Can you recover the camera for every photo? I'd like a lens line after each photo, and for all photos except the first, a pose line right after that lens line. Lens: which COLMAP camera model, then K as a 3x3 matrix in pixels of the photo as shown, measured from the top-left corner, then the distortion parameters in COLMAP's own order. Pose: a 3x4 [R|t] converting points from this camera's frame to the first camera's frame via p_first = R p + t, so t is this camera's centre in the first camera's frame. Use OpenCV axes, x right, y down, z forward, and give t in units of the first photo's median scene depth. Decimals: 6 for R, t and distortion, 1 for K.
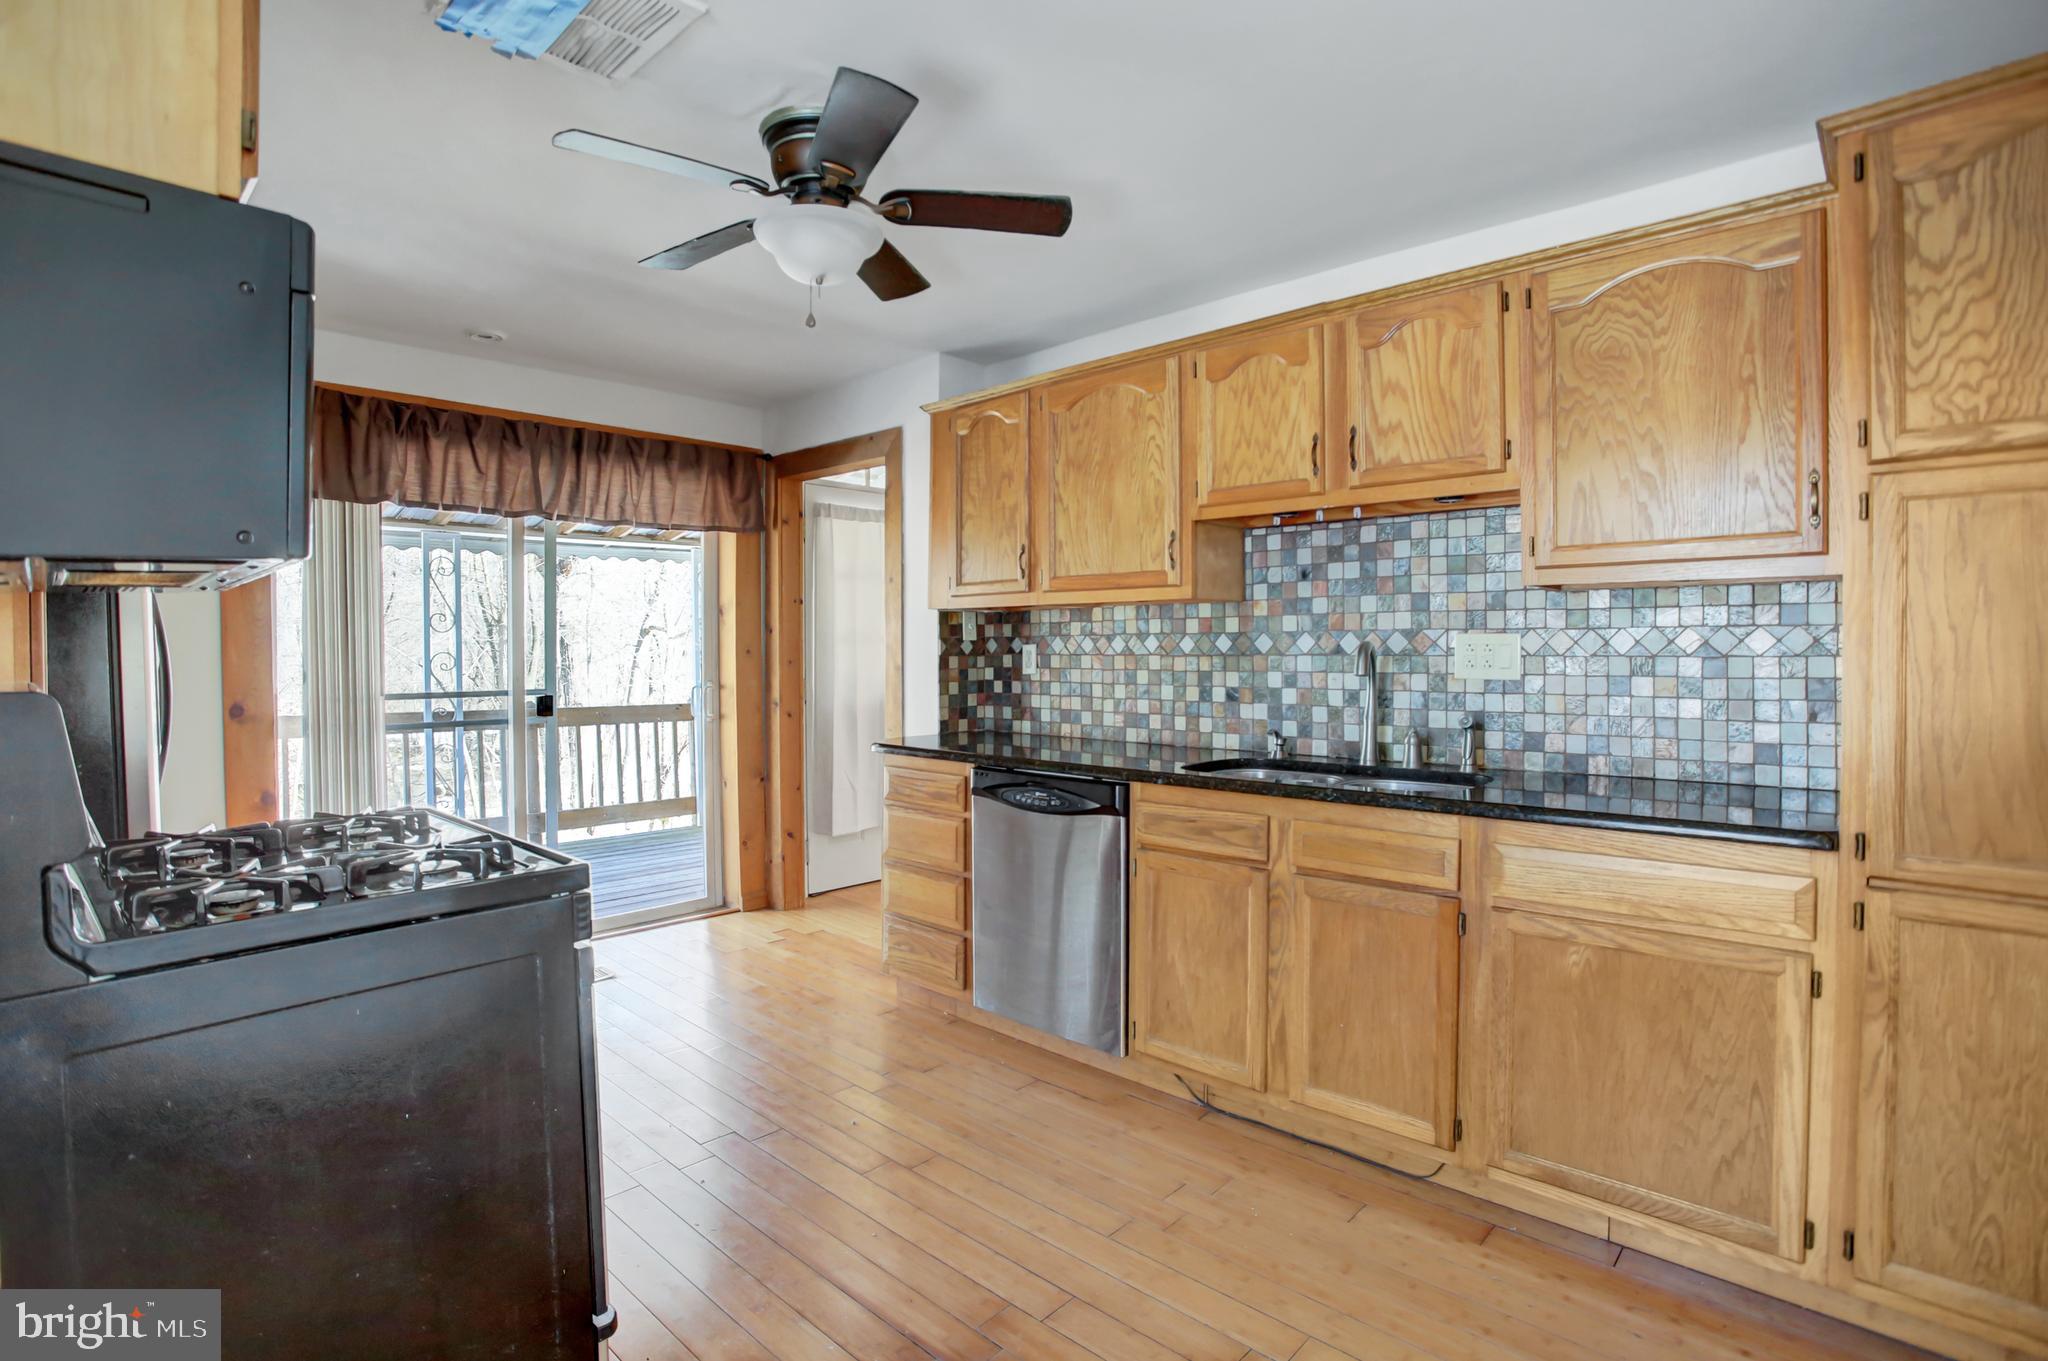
lens RADIAL K [[989.9, 0, 1006.4], [0, 989.9, 673.9], [0, 0, 1]] dist [-0.071440, 0.027424]
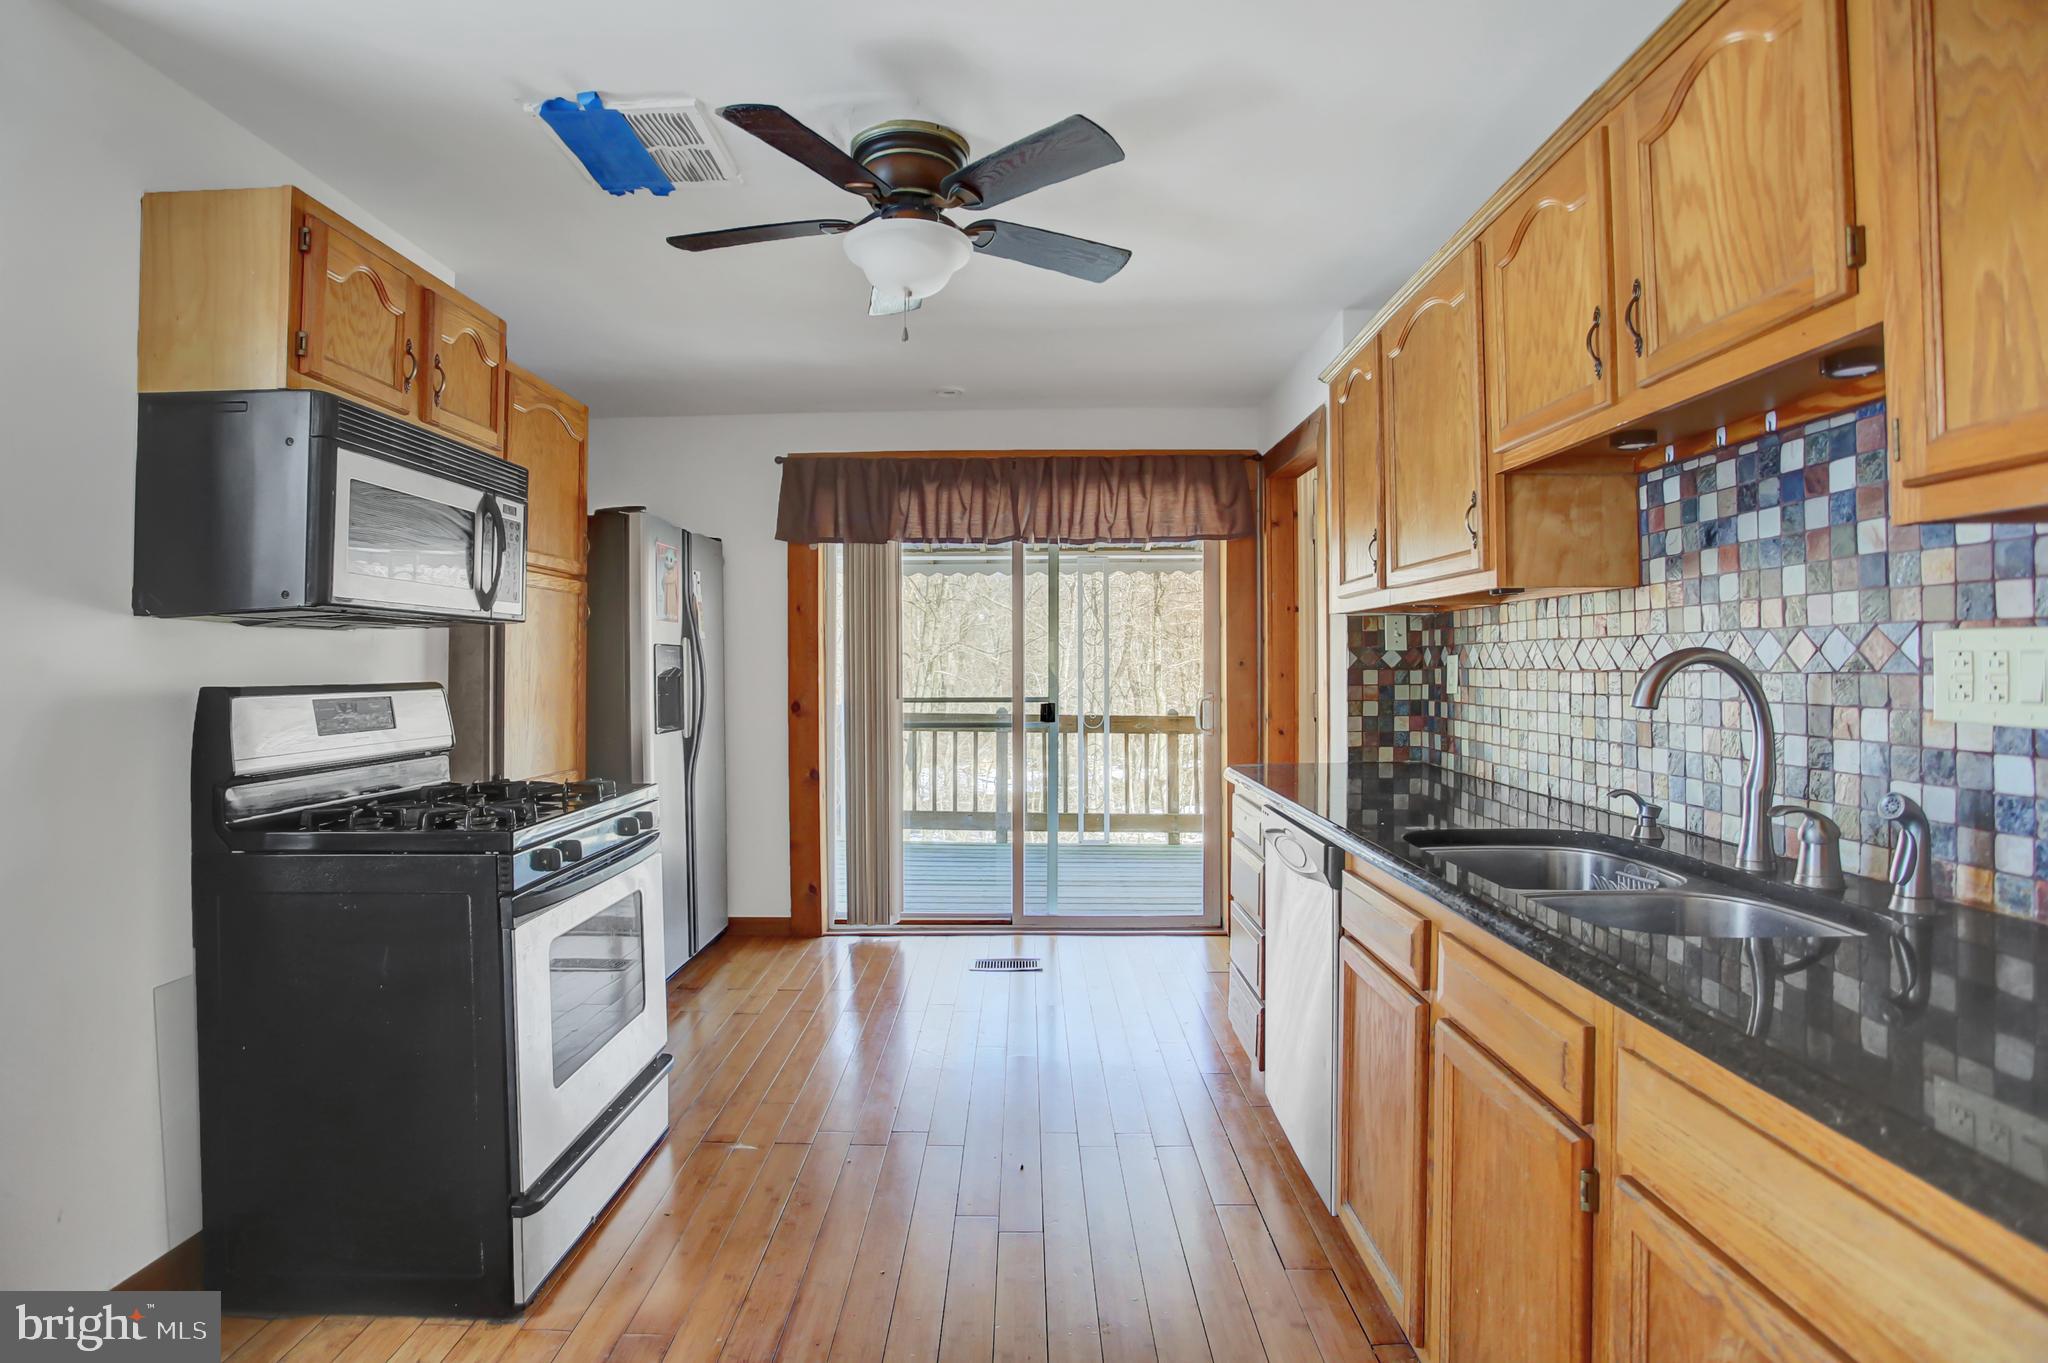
lens RADIAL K [[989.9, 0, 1006.4], [0, 989.9, 674.9], [0, 0, 1]] dist [-0.071440, 0.027424]
pose [[0.682532, 0.009795, -0.730790, 0.404941], [-0.017153, 0.999849, -0.002620, -0.007588], [0.730654, 0.014323, 0.682597, 0.263979]]
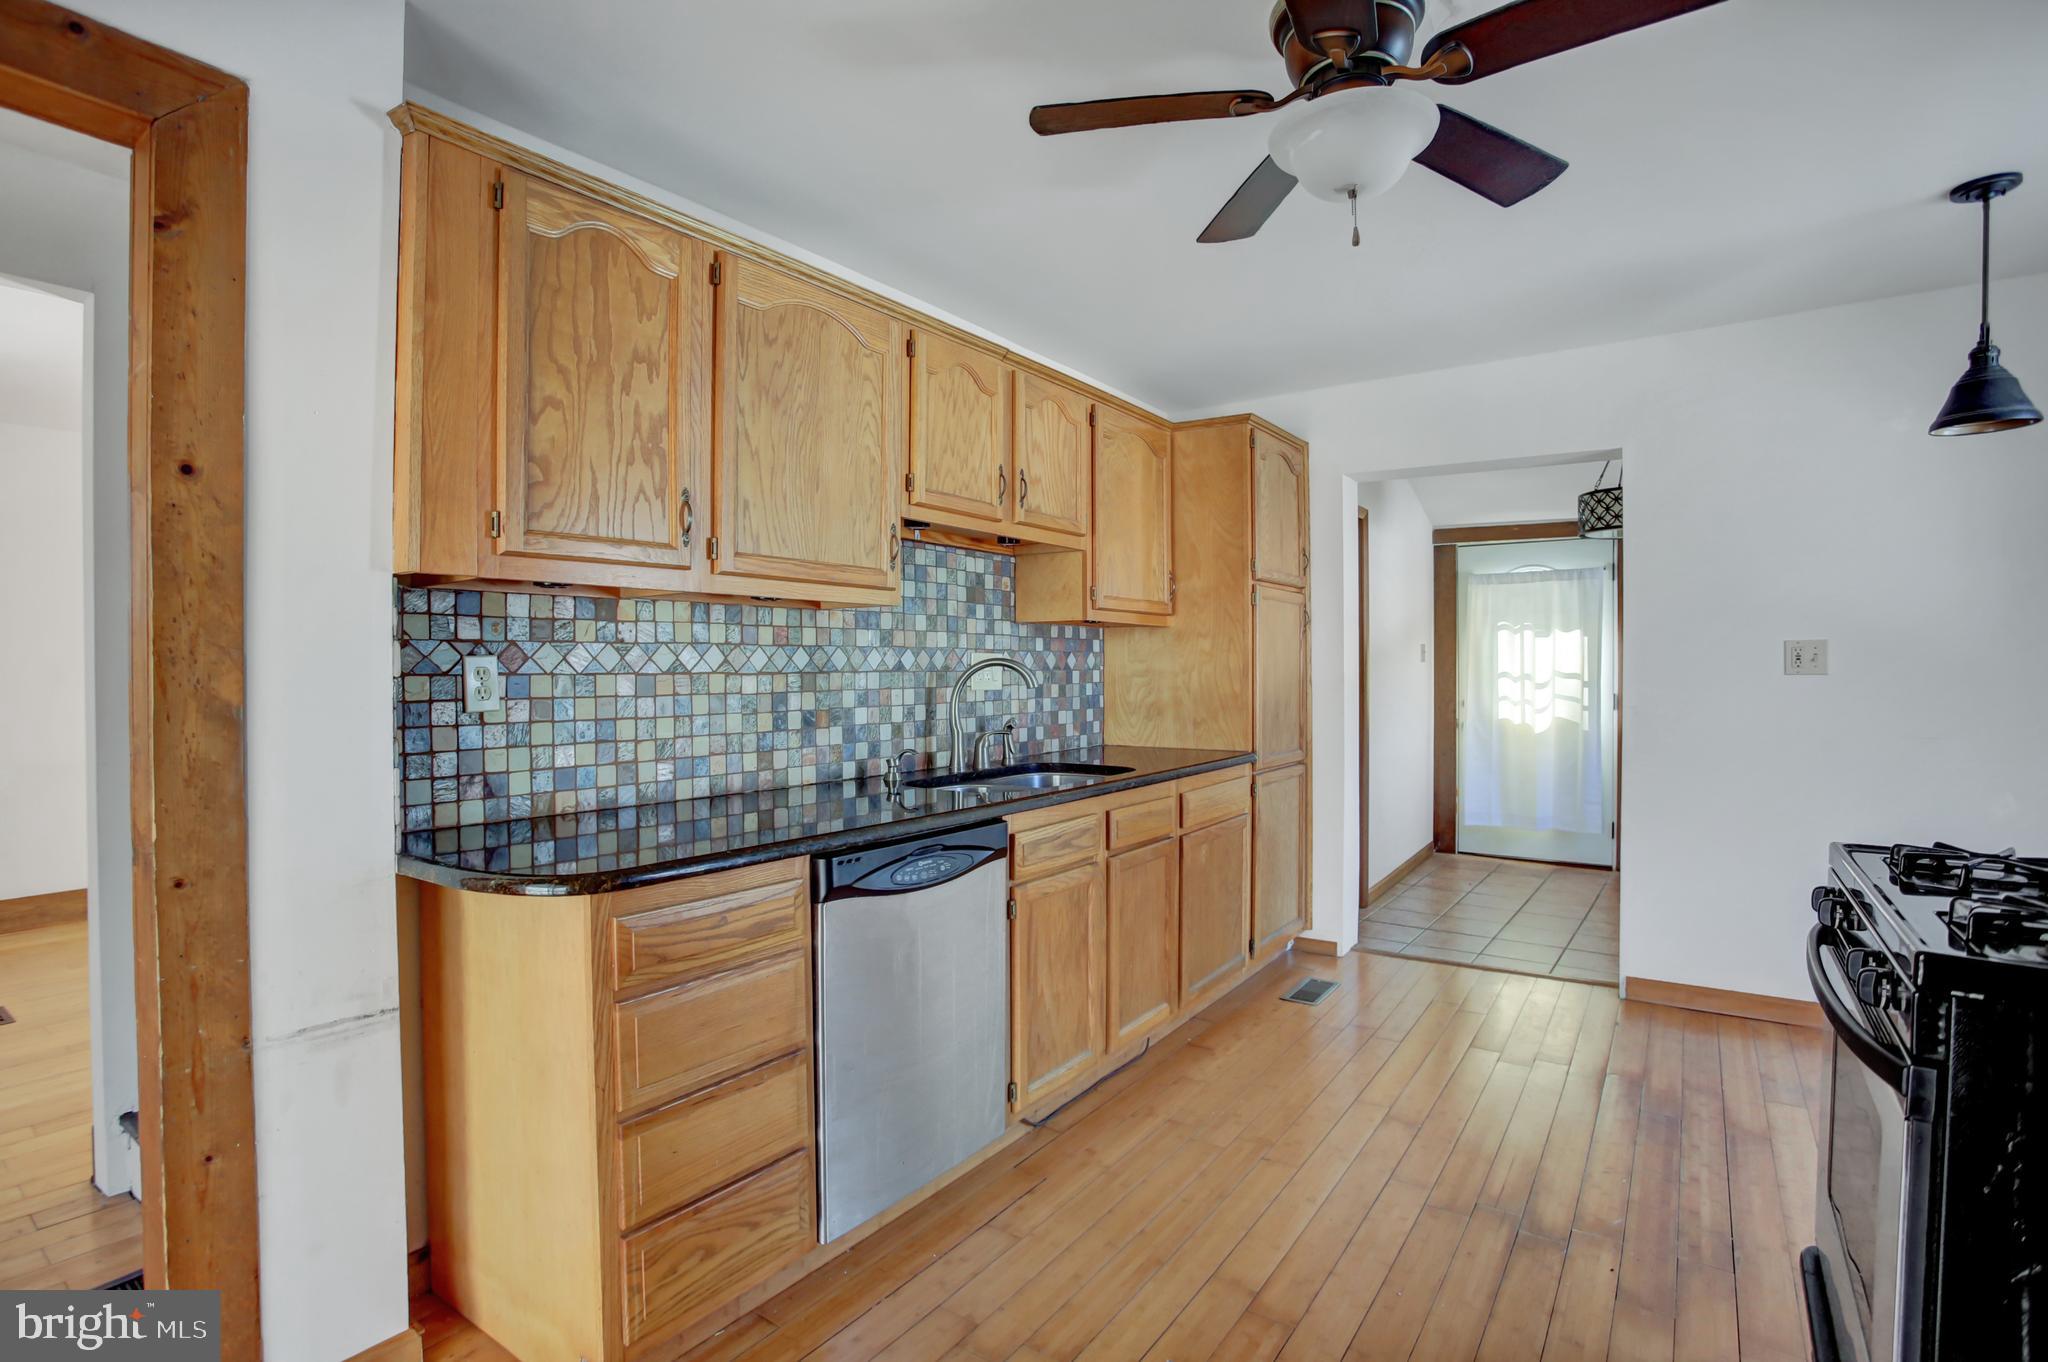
lens RADIAL K [[989.9, 0, 1006.4], [0, 989.9, 674.4], [0, 0, 1]] dist [-0.071440, 0.027424]
pose [[-0.130482, -0.003662, 0.991444, -0.620144], [0.027211, 0.999603, 0.007273, -0.018474], [-0.991077, 0.027927, -0.130330, 0.922636]]
